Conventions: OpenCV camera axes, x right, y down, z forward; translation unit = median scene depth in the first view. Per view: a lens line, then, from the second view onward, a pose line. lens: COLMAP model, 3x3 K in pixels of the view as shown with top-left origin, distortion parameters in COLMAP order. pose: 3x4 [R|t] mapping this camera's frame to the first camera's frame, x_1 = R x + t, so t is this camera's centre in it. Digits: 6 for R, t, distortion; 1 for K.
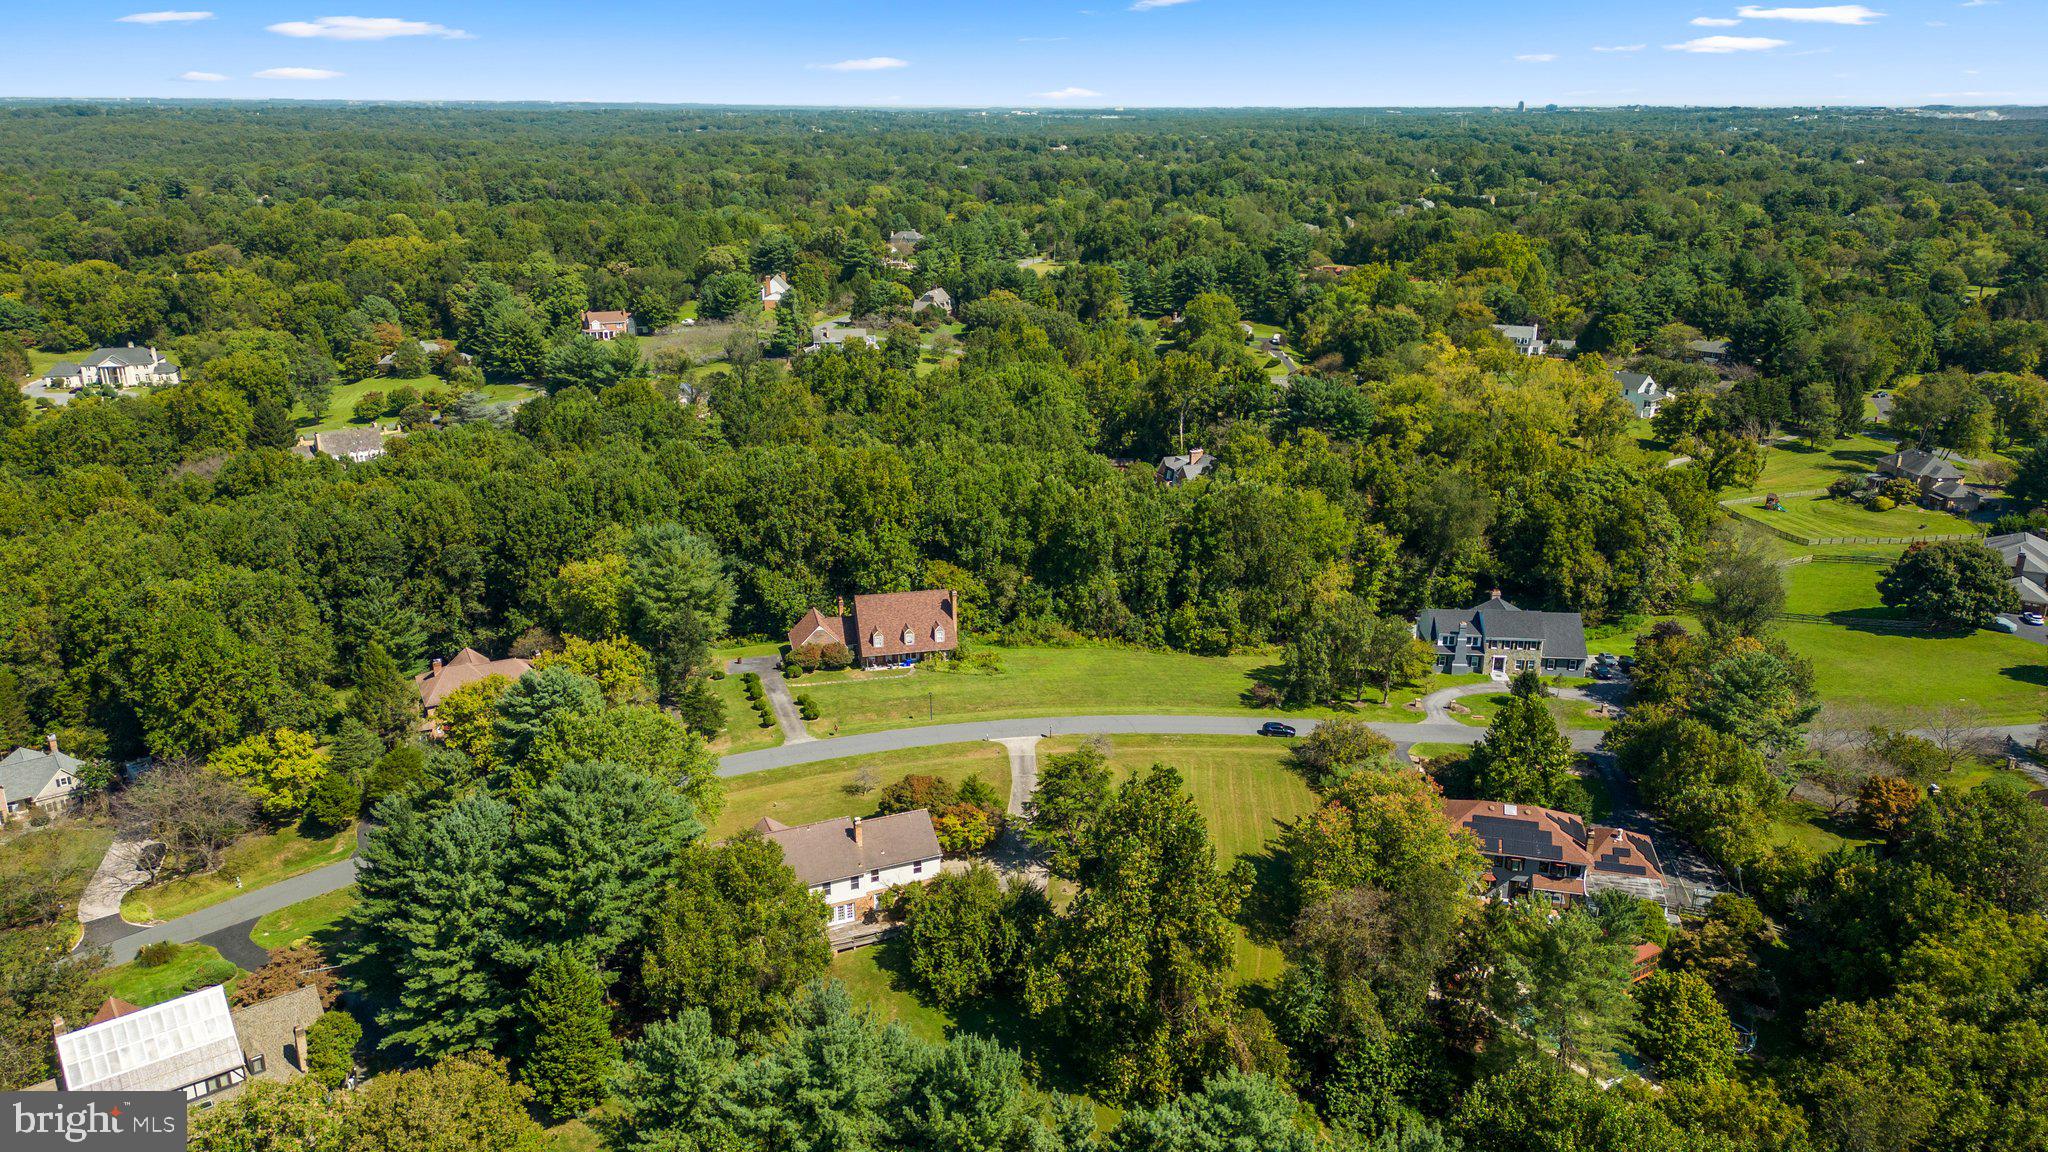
lens RADIAL K [[1431.6, 0, 1019.3], [0, 1431.6, 569.4], [0, 0, 1]] dist [0.107559, -0.133228]
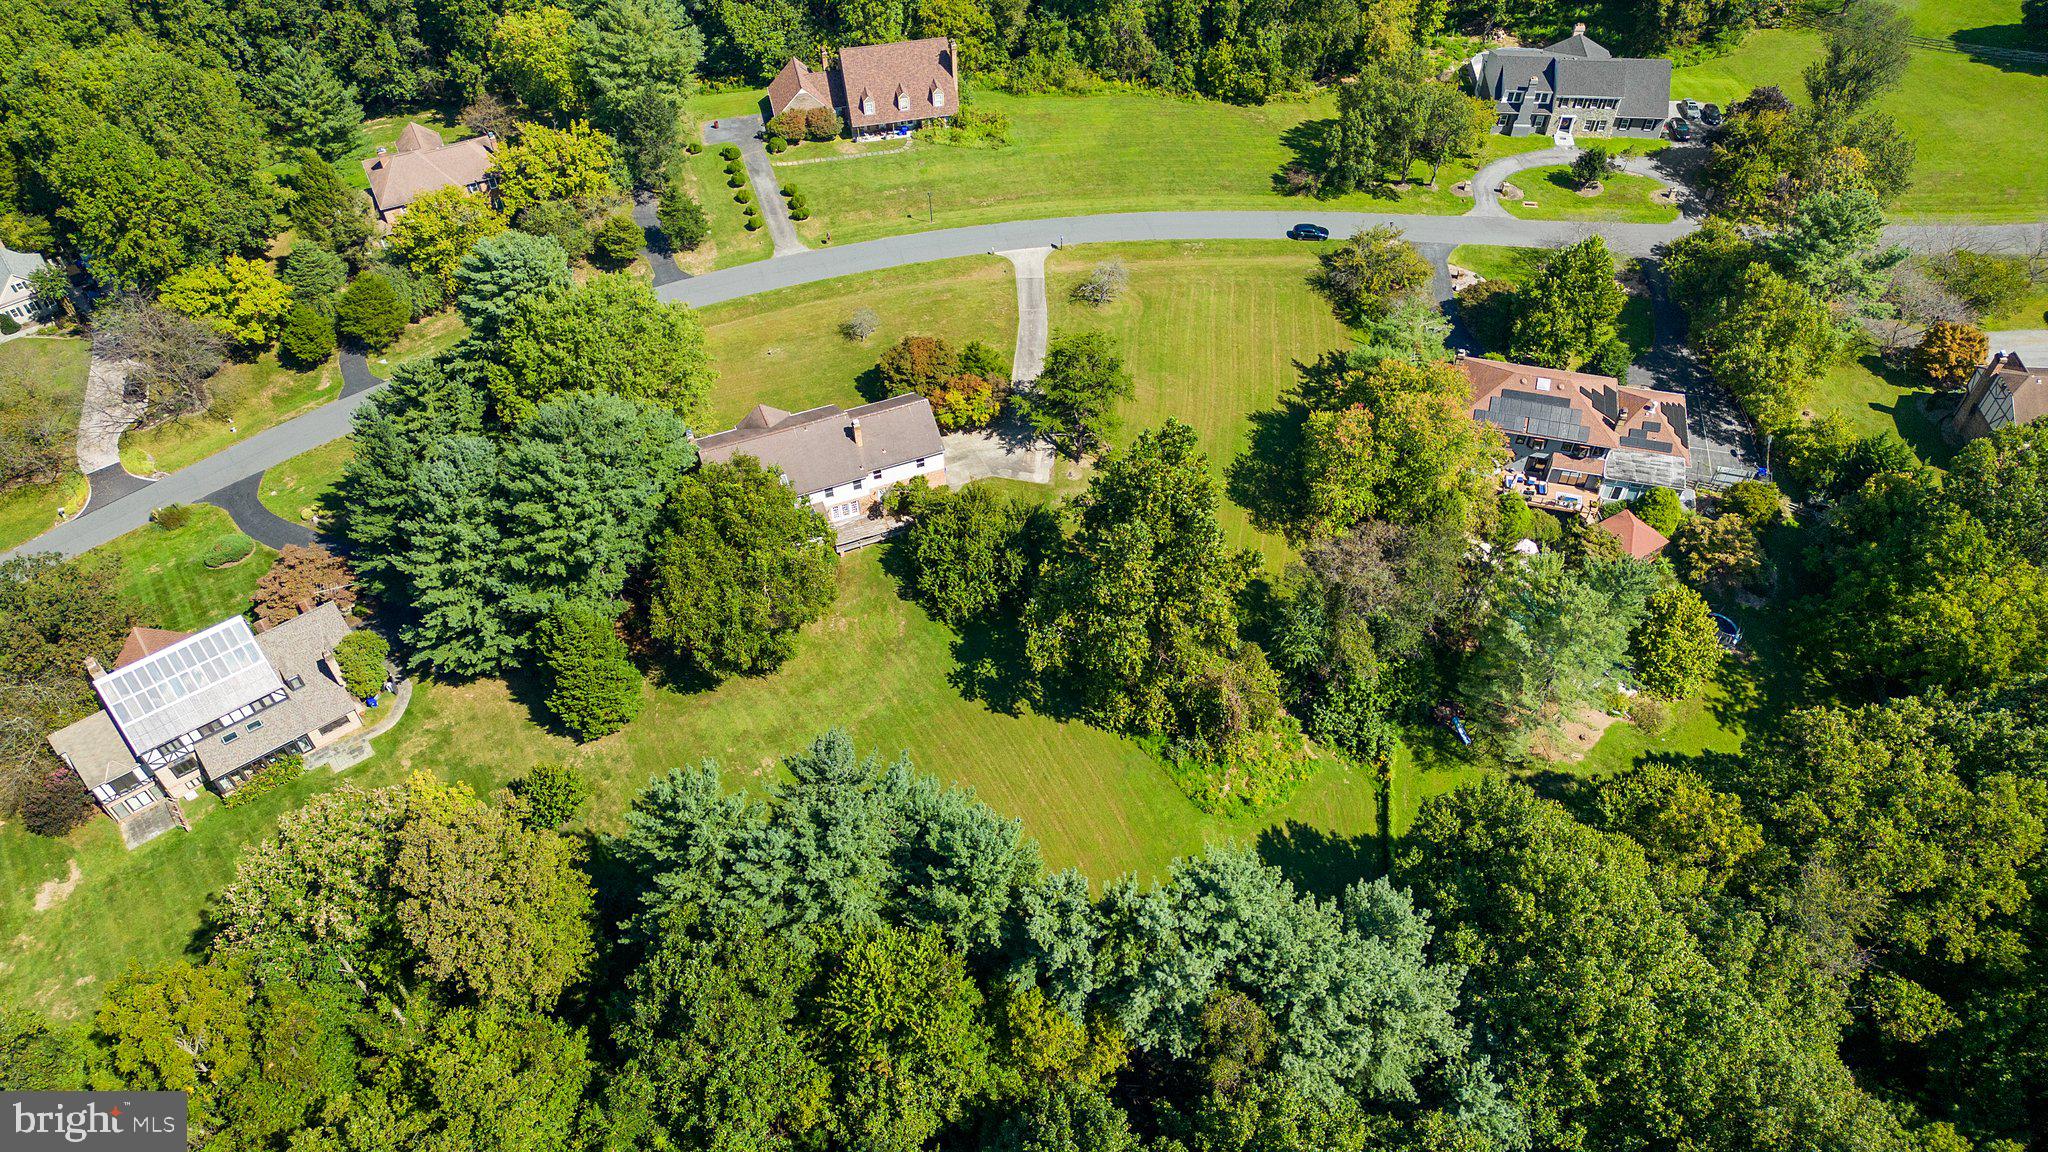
lens RADIAL K [[1424.8, 0, 1018.2], [0, 1424.8, 580.7], [0, 0, 1]] dist [0.082898, -0.076934]
pose [[0.999931, 0.003902, -0.011114, 0.005472], [0.002190, 0.865475, 0.500947, -0.168271], [0.011574, -0.500937, 0.865406, 0.100589]]
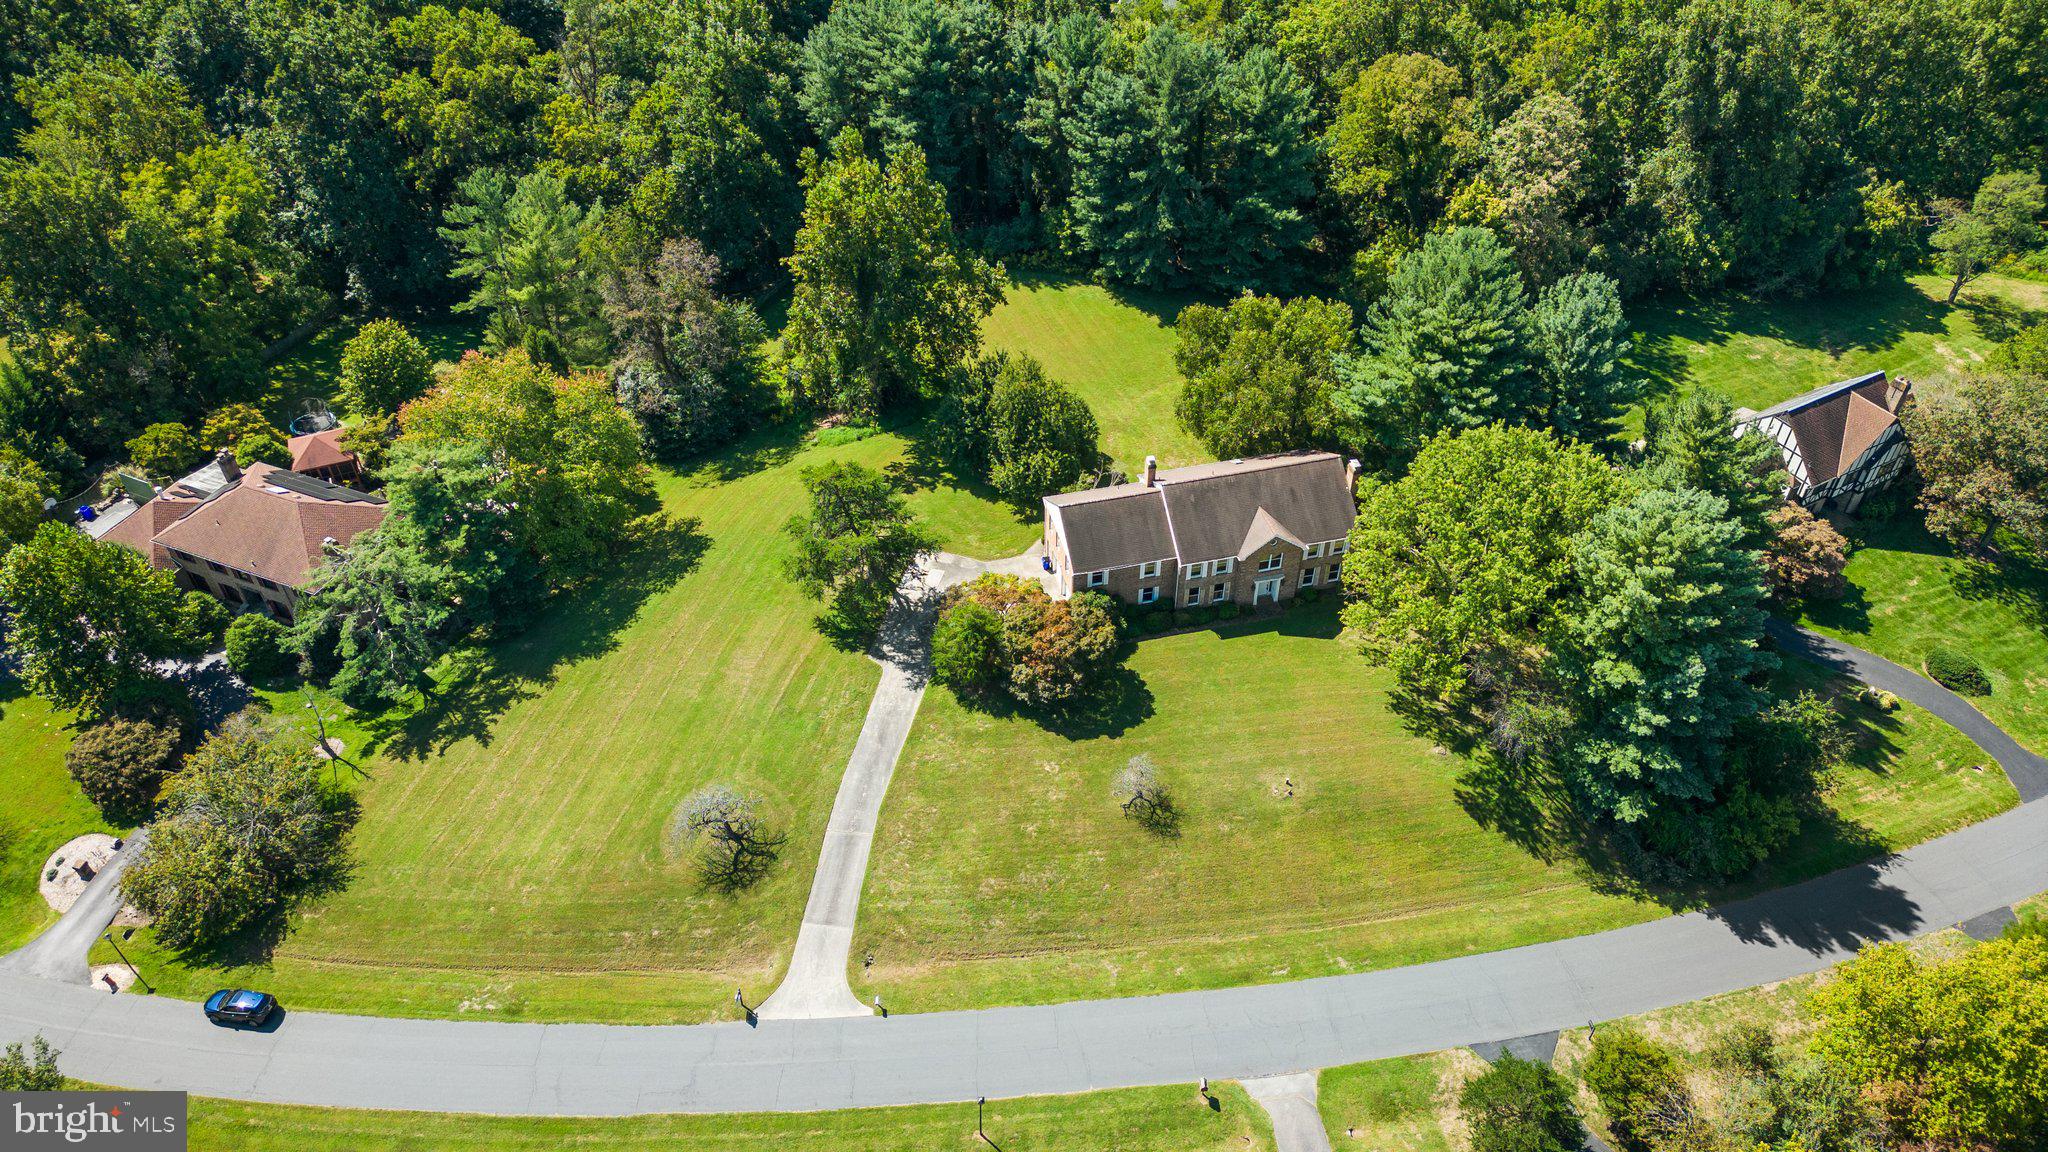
lens RADIAL K [[1424.8, 0, 1018.2], [0, 1424.8, 580.7], [0, 0, 1]] dist [0.082898, -0.076934]
pose [[-0.985429, -0.109865, 0.129845, -0.118716], [0.057355, 0.504044, 0.861772, -0.371184], [-0.160127, 0.856662, -0.490398, 1.157691]]
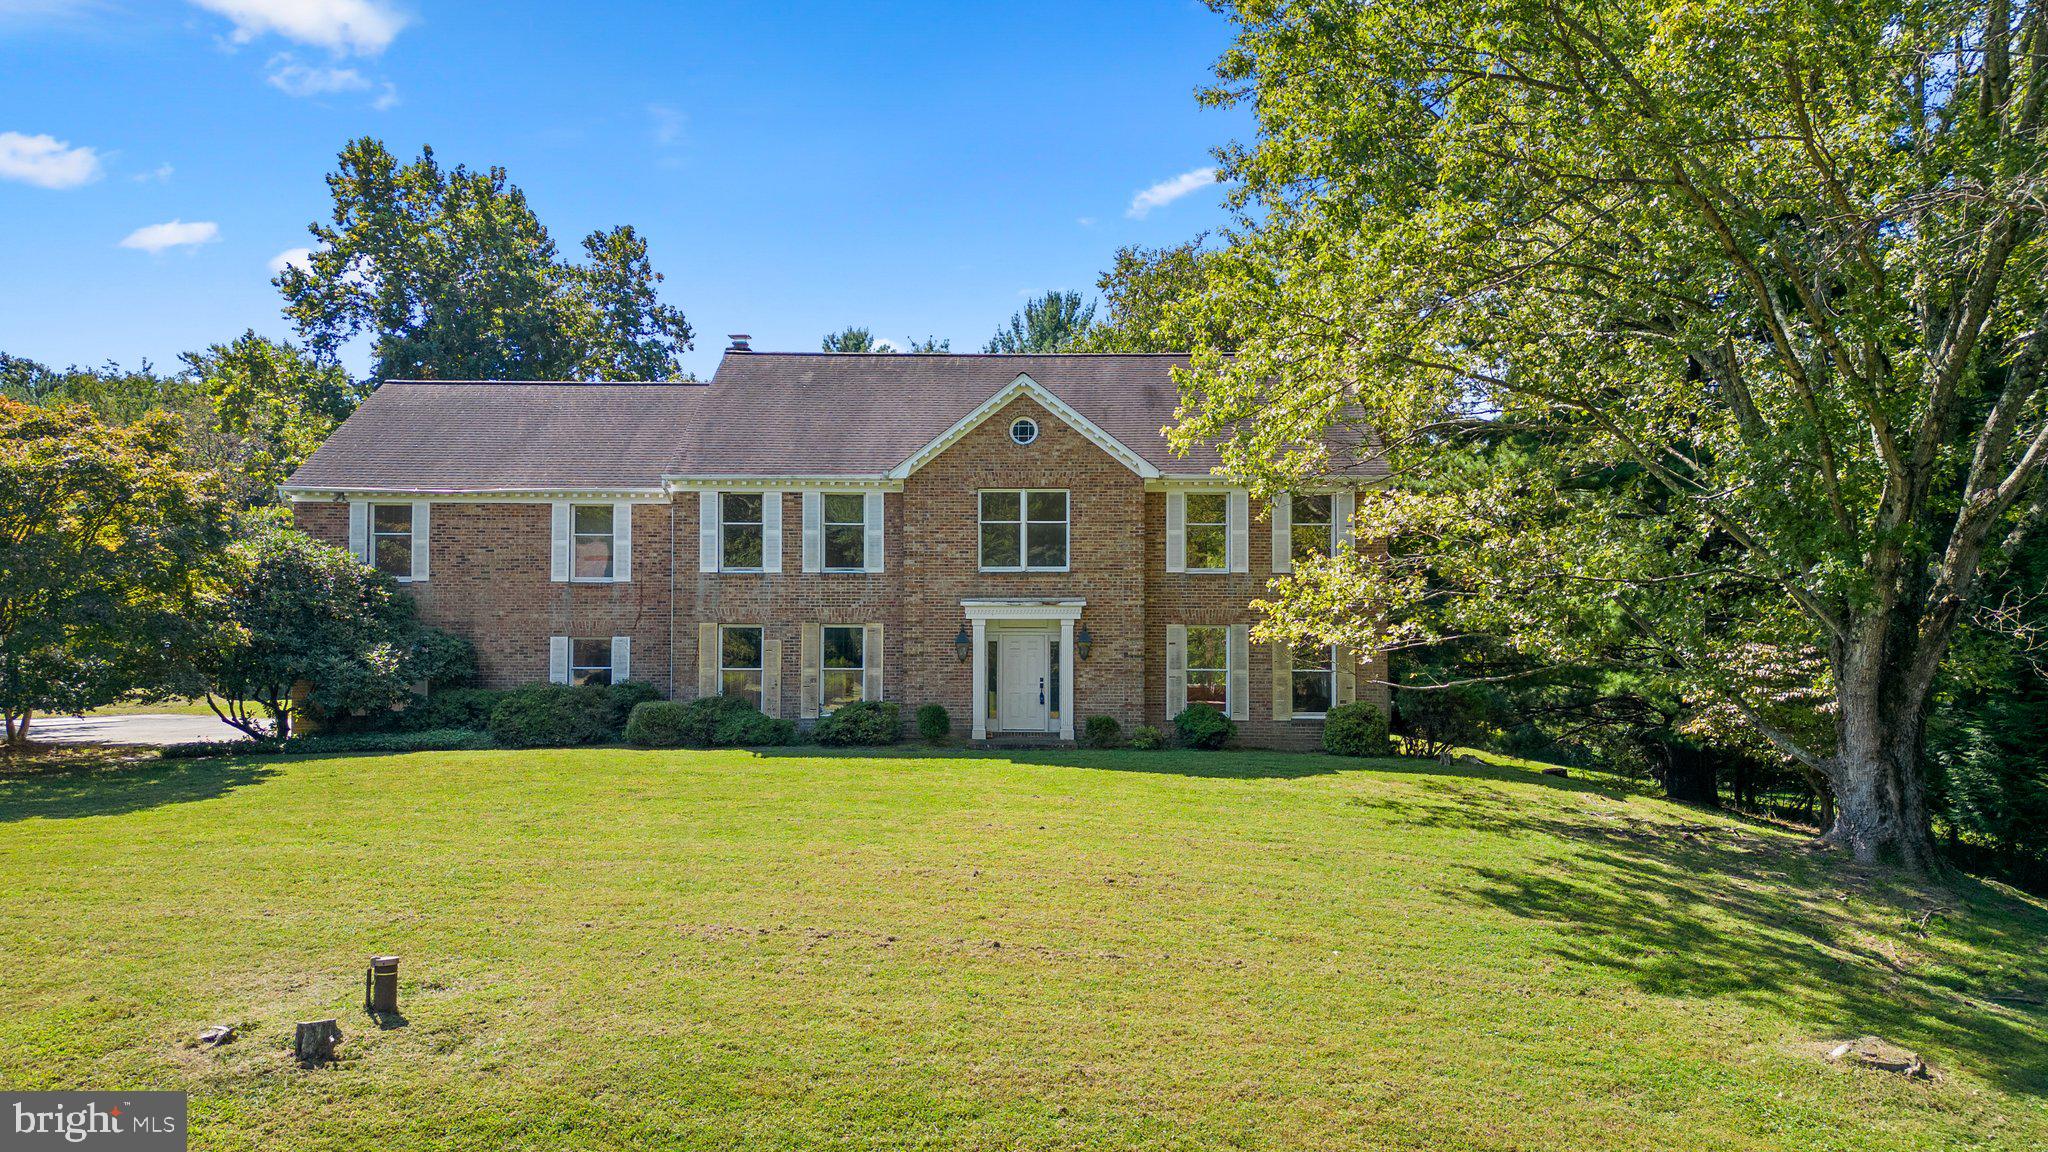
lens RADIAL K [[1424.8, 0, 1018.2], [0, 1424.8, 580.7], [0, 0, 1]] dist [0.082898, -0.076934]
pose [[-0.916627, 0.000760, 0.399742, -0.207789], [0.116714, 0.956933, 0.265813, 0.123730], [-0.382324, 0.290307, -0.877240, 0.973280]]
